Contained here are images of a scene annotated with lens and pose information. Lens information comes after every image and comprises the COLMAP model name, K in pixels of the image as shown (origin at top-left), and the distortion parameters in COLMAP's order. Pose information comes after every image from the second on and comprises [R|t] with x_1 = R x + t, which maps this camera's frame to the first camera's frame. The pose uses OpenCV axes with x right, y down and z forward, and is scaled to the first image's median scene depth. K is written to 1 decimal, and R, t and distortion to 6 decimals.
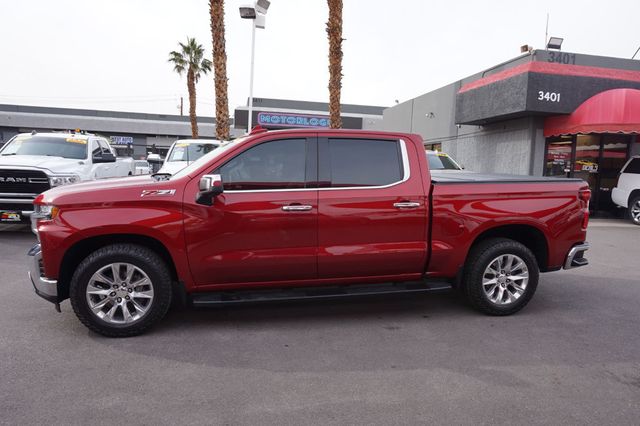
lens RADIAL K [[436.7, 0, 320.0], [0, 436.7, 213.0], [0, 0, 1]] dist [-0.036274, 0.033053]
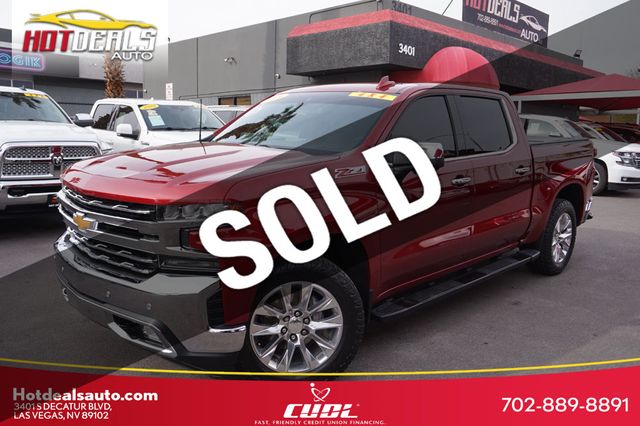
lens RADIAL K [[546.5, 0, 320.0], [0, 546.5, 213.0], [0, 0, 1]] dist [-0.036795, 0.000394]
pose [[0.829228, -0.099700, 0.549946, -0.319793], [0.068395, 0.994667, 0.077195, -0.018716], [-0.554710, -0.026399, 0.831625, 0.106882]]
